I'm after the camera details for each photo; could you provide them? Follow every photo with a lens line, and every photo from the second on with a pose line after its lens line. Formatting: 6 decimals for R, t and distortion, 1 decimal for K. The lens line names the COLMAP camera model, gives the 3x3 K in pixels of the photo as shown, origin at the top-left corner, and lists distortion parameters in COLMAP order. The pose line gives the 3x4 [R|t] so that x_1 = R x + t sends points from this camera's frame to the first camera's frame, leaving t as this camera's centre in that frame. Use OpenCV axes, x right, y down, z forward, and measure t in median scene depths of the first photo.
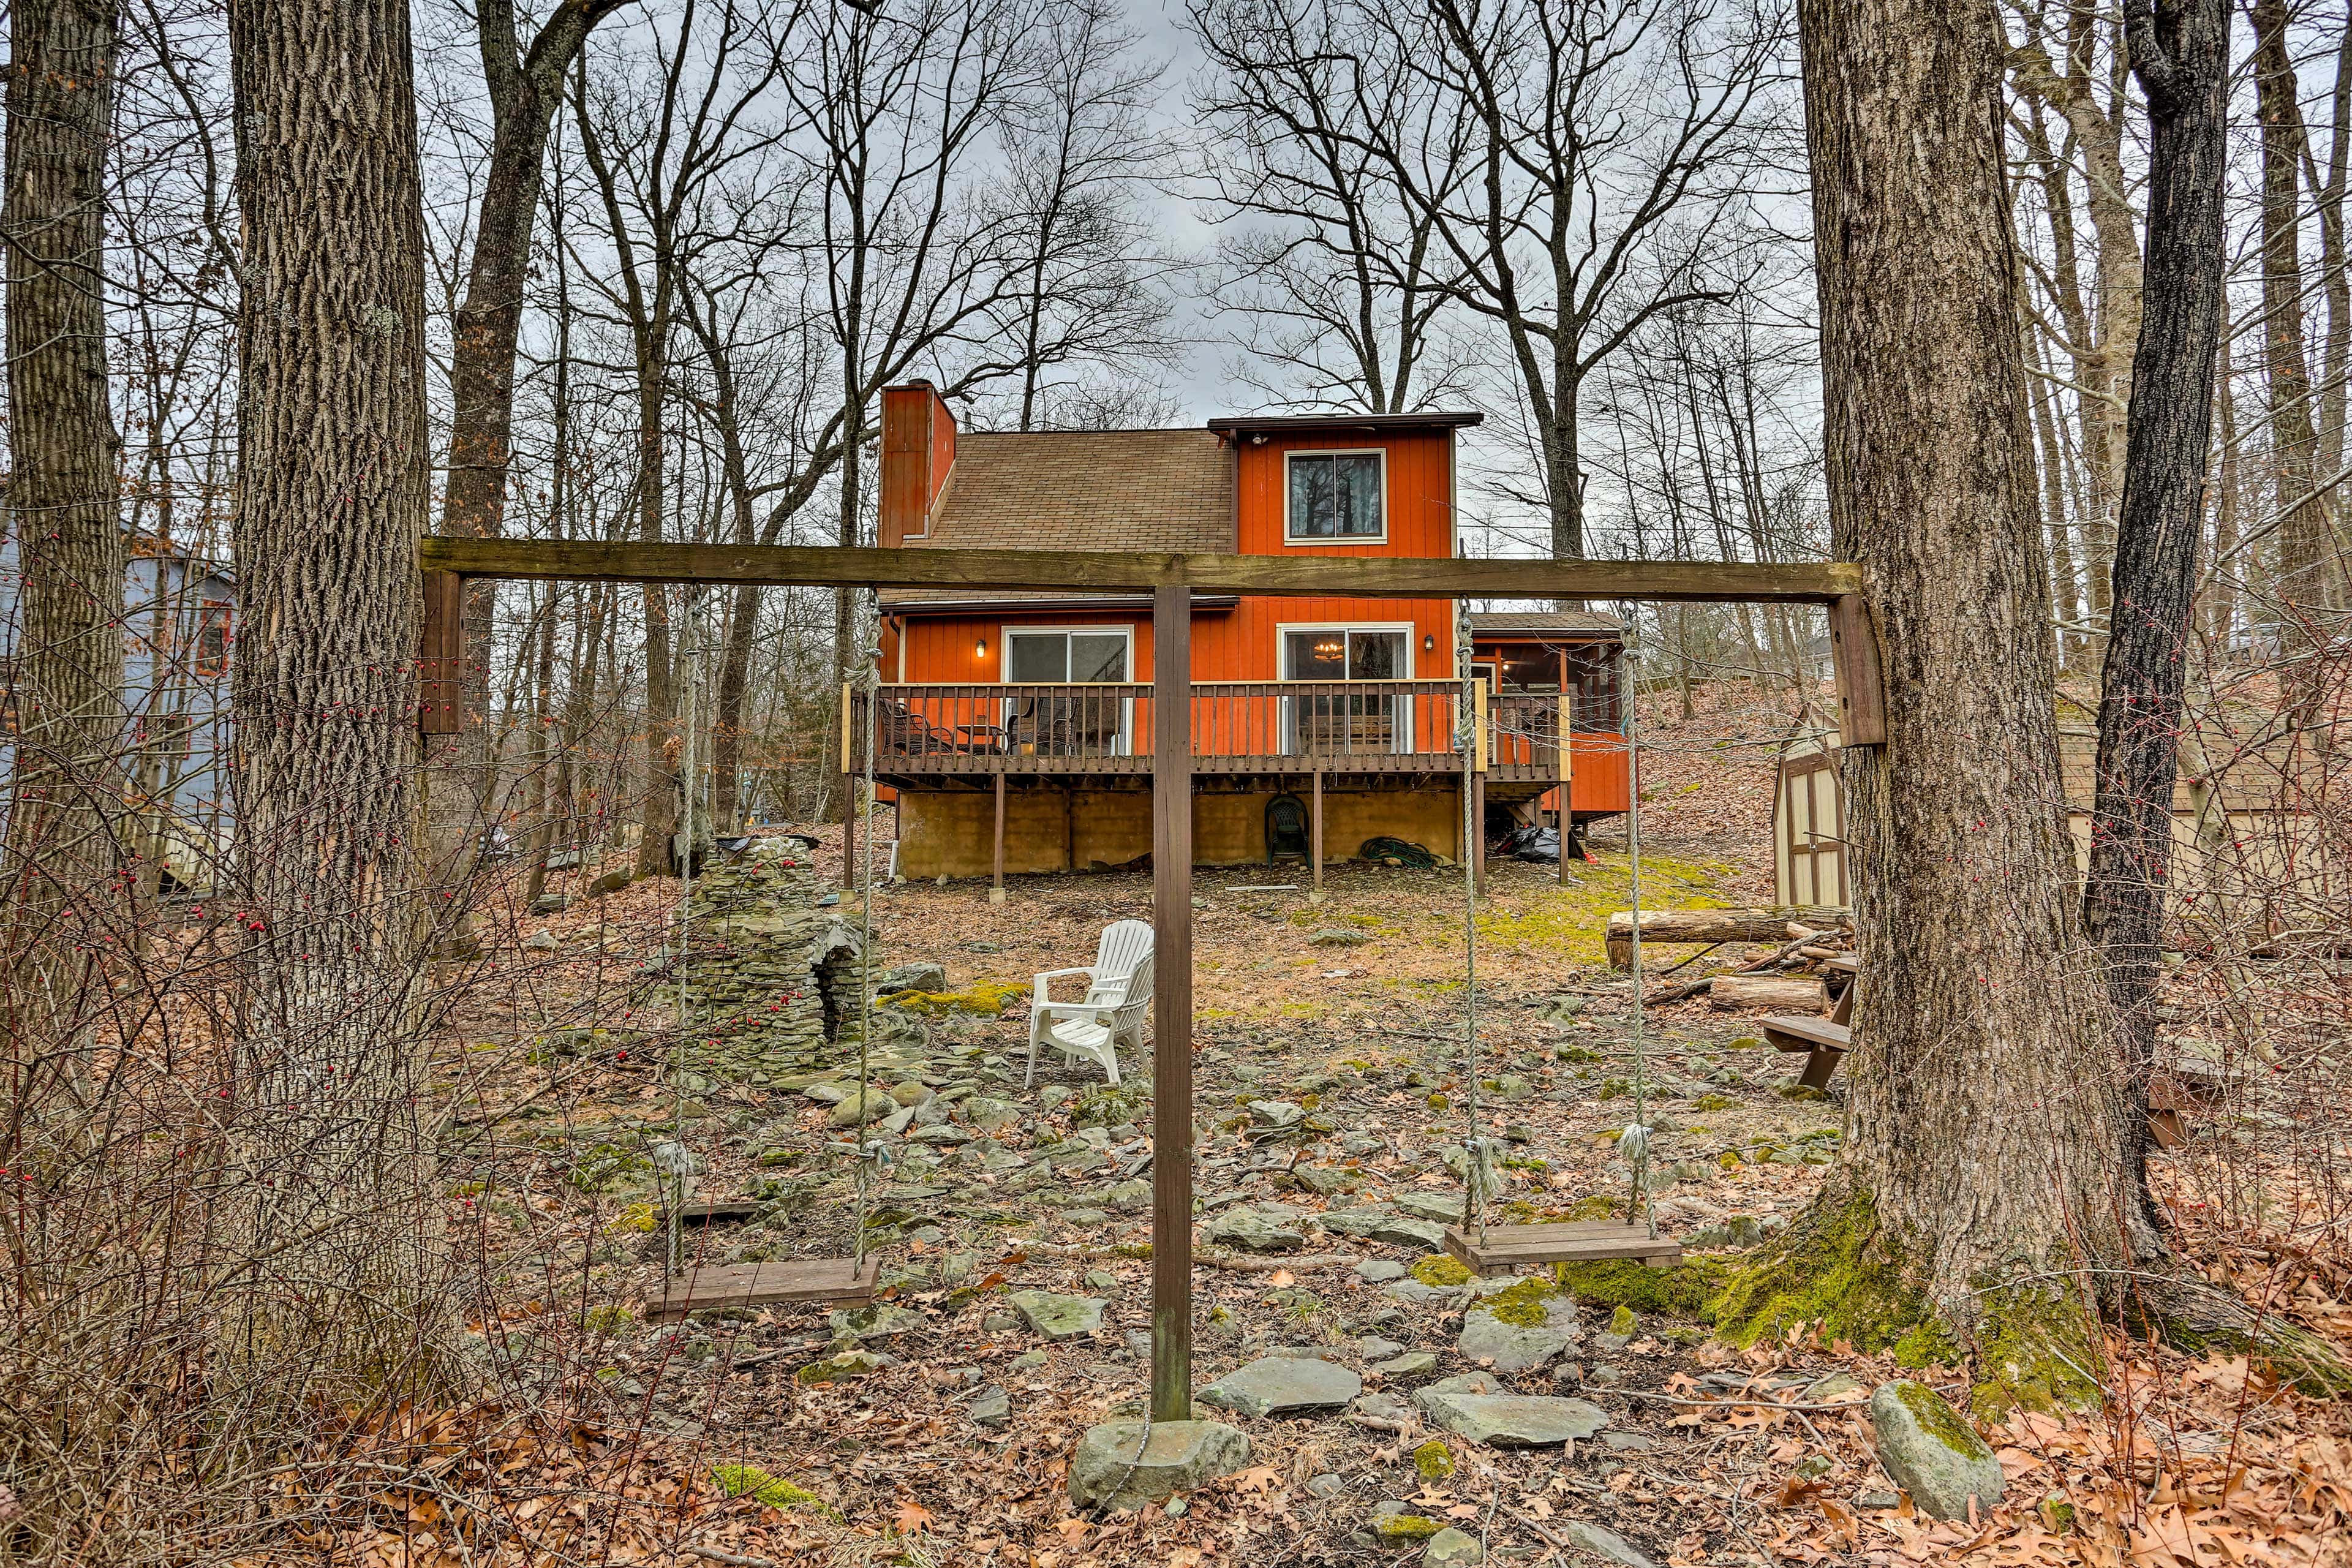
lens RADIAL K [[1125.0, 0, 1176.0], [0, 1125.0, 784.0], [0, 0, 1]] dist [-0.010273, -0.000516]
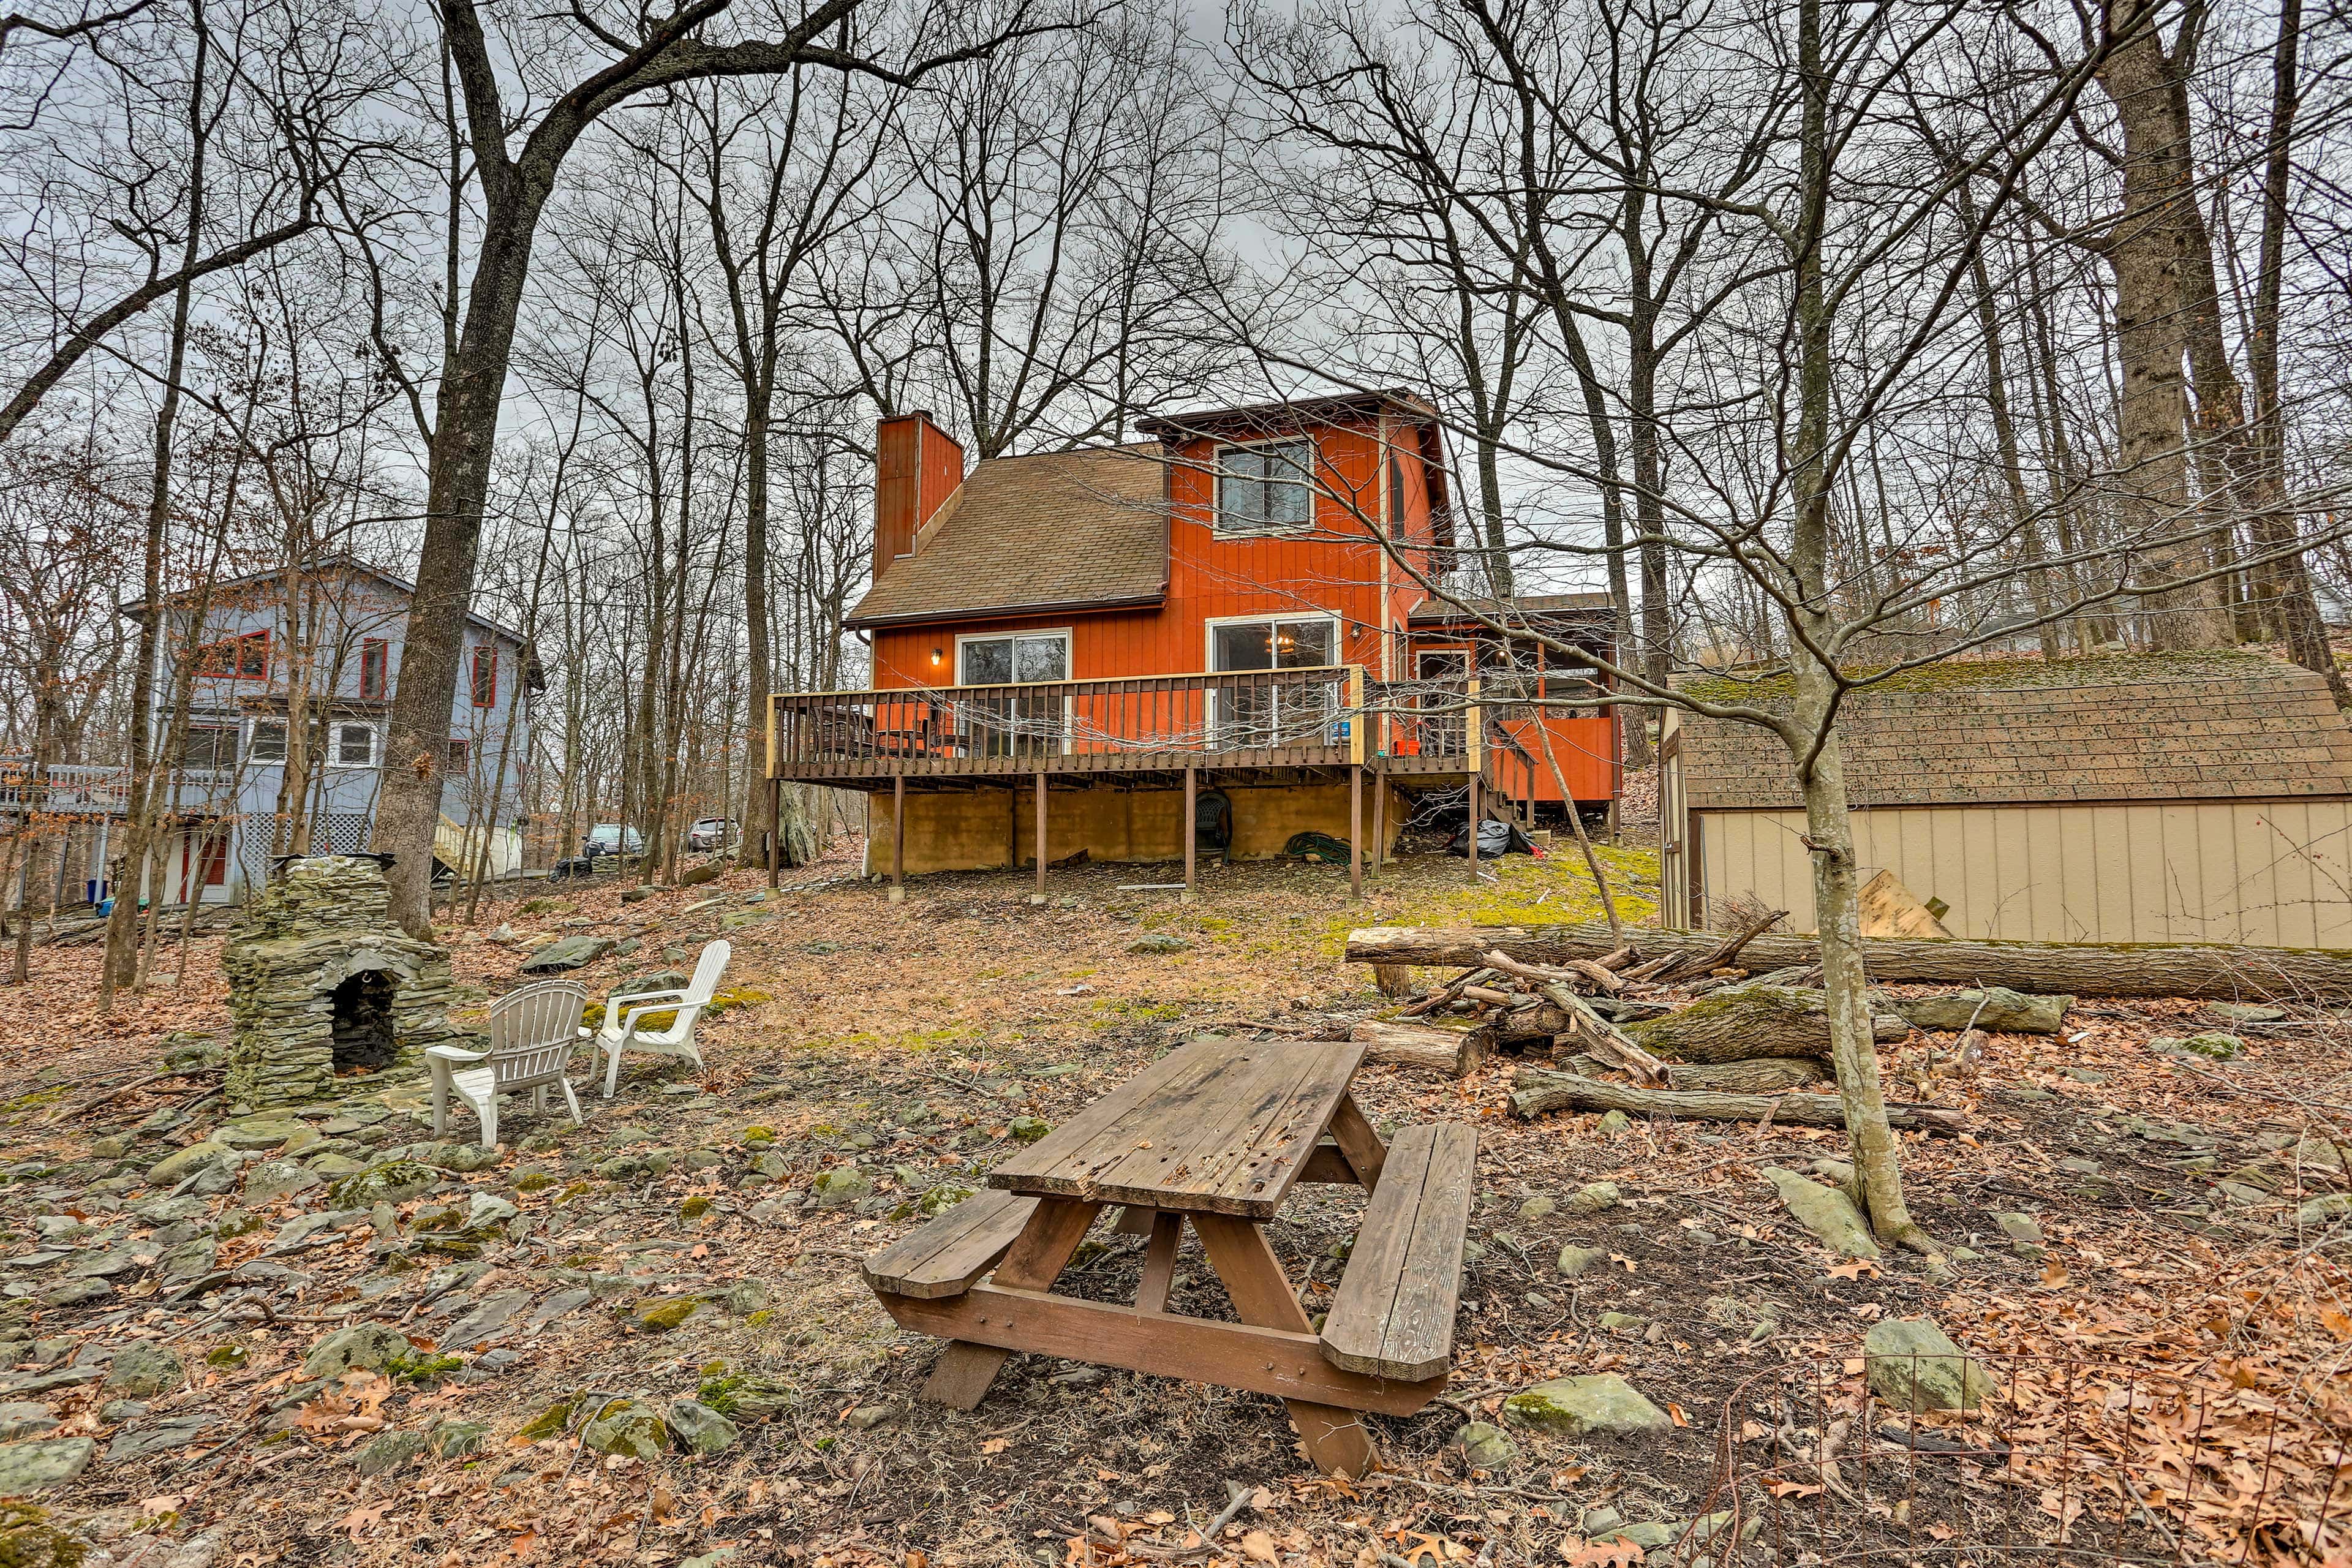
lens RADIAL K [[989.1, 0, 1176.0], [0, 989.1, 784.0], [0, 0, 1]] dist [-0.013675, 0.000336]
pose [[0.982227, -0.017693, -0.186862, 0.219137], [0.019415, 0.999784, 0.007391, -0.002981], [0.186691, -0.010887, 0.982358, 0.126694]]
